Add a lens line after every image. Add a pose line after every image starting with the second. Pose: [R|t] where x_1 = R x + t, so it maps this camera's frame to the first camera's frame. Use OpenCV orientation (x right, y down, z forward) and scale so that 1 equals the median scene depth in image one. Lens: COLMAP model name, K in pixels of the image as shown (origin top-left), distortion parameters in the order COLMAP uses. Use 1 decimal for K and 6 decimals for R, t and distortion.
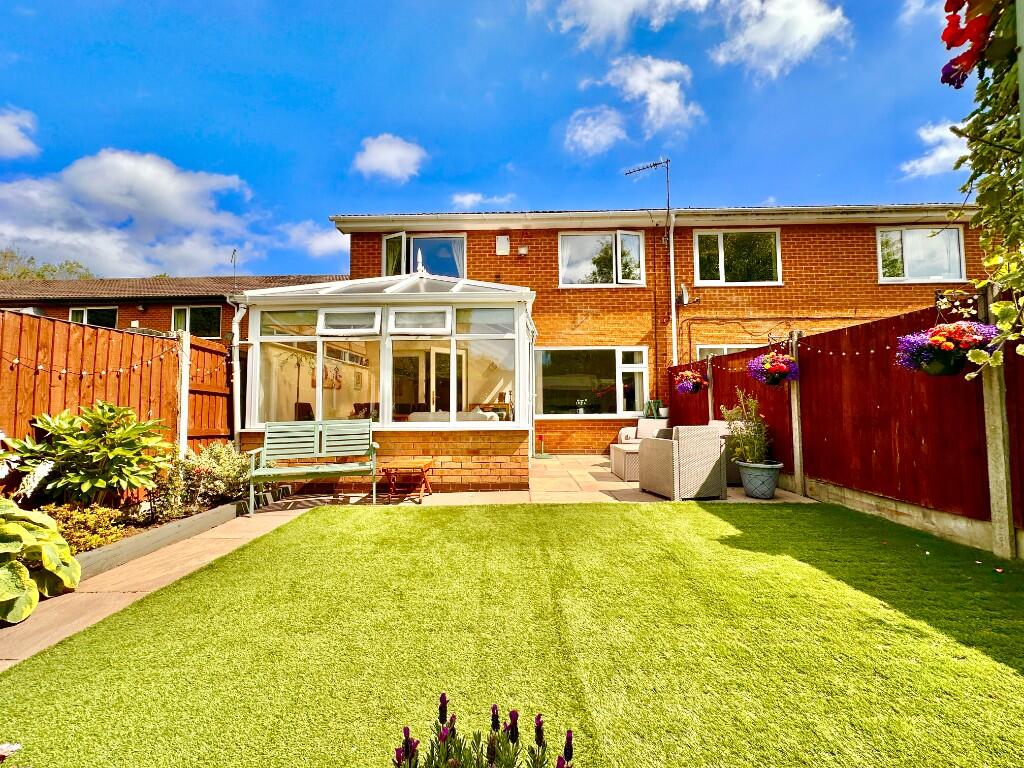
lens RADIAL K [[409.9, 0, 512.0], [0, 409.9, 384.0], [0, 0, 1]] dist [-0.001562, -0.000461]
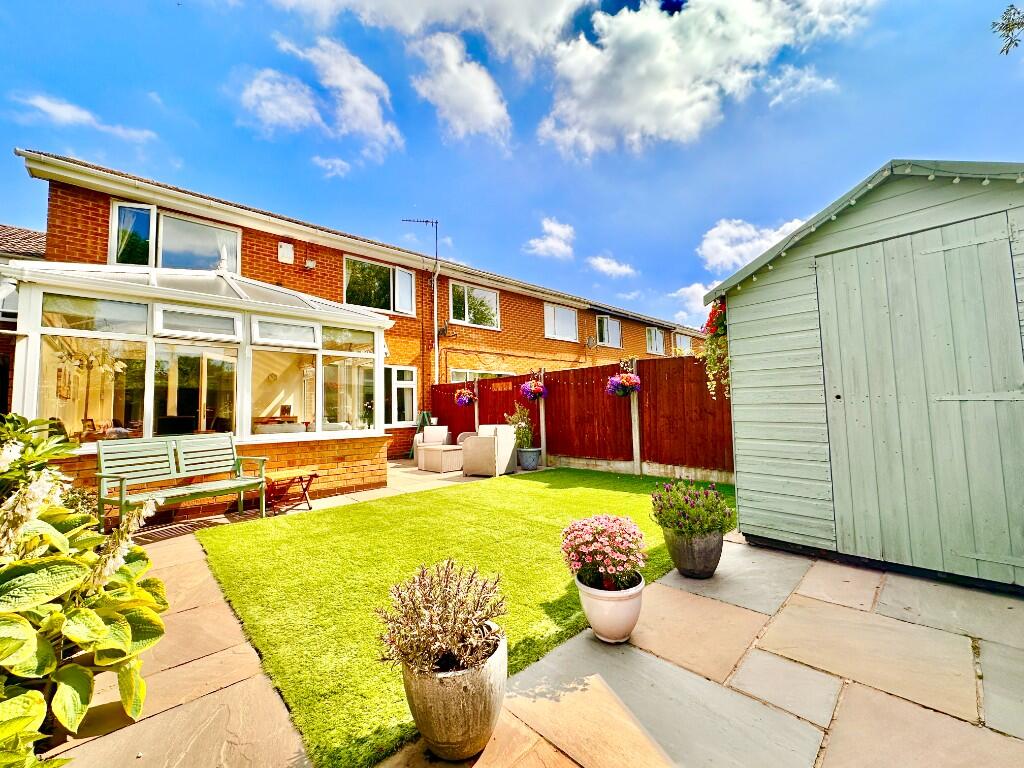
lens RADIAL K [[409.9, 0, 512.0], [0, 409.9, 384.0], [0, 0, 1]] dist [-0.001562, -0.000461]
pose [[0.720559, 0.037618, 0.692373, -0.519982], [-0.013677, 0.999104, -0.040050, 0.004473], [-0.693259, 0.019389, 0.720428, -0.108534]]
